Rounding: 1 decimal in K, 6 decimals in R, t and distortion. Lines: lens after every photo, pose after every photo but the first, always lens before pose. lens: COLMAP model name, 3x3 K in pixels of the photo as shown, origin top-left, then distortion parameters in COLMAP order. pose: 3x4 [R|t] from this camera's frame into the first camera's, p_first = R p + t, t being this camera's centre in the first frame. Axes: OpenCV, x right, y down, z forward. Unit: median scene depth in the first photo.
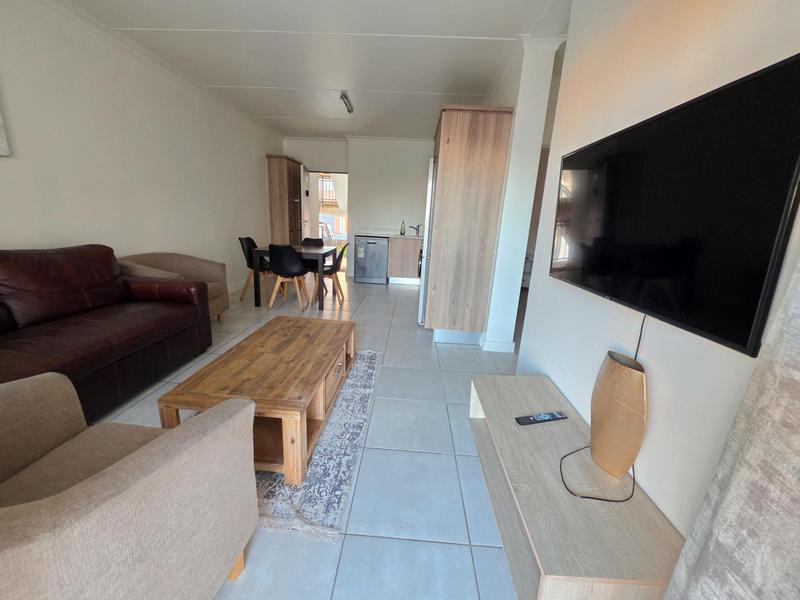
lens RADIAL K [[320.7, 0, 395.3], [0, 320.7, 297.5], [0, 0, 1]] dist [0.001045, 0.000219]
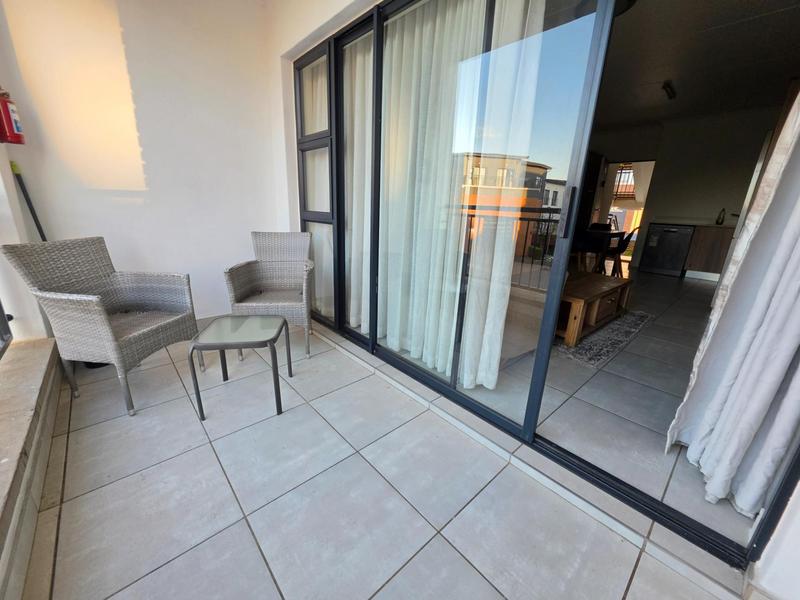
lens RADIAL K [[317.4, 0, 400.0], [0, 317.4, 300.0], [0, 0, 1]] dist [-0.000563, -0.000010]
pose [[0.707766, 0.176588, -0.684020, 0.057947], [-0.170866, 0.982297, 0.076795, 0.139887], [0.685472, 0.062523, 0.725410, -0.318197]]
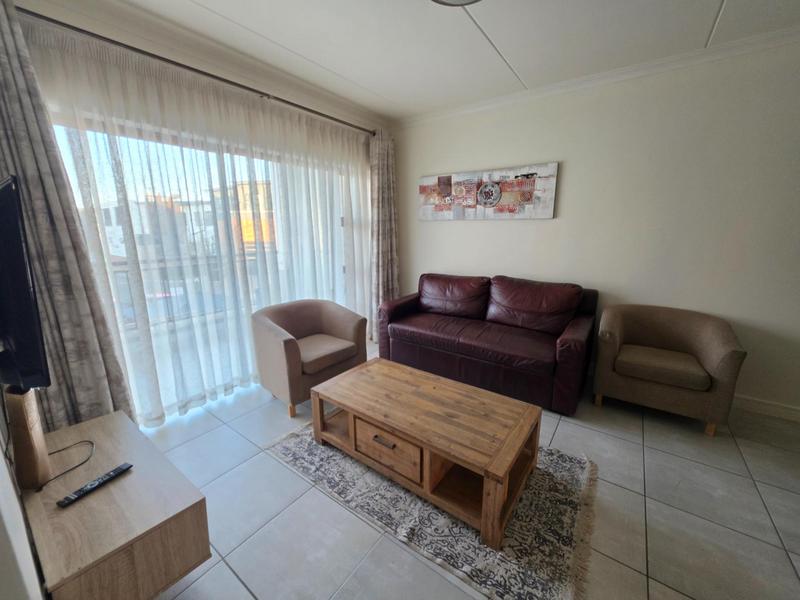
lens RADIAL K [[320.7, 0, 395.3], [0, 320.7, 297.5], [0, 0, 1]] dist [0.001045, 0.000219]
pose [[-0.546280, 0.132982, -0.826978, 0.235966], [-0.225056, 0.927706, 0.297846, -0.202373], [0.806801, 0.348824, -0.476859, 0.668310]]
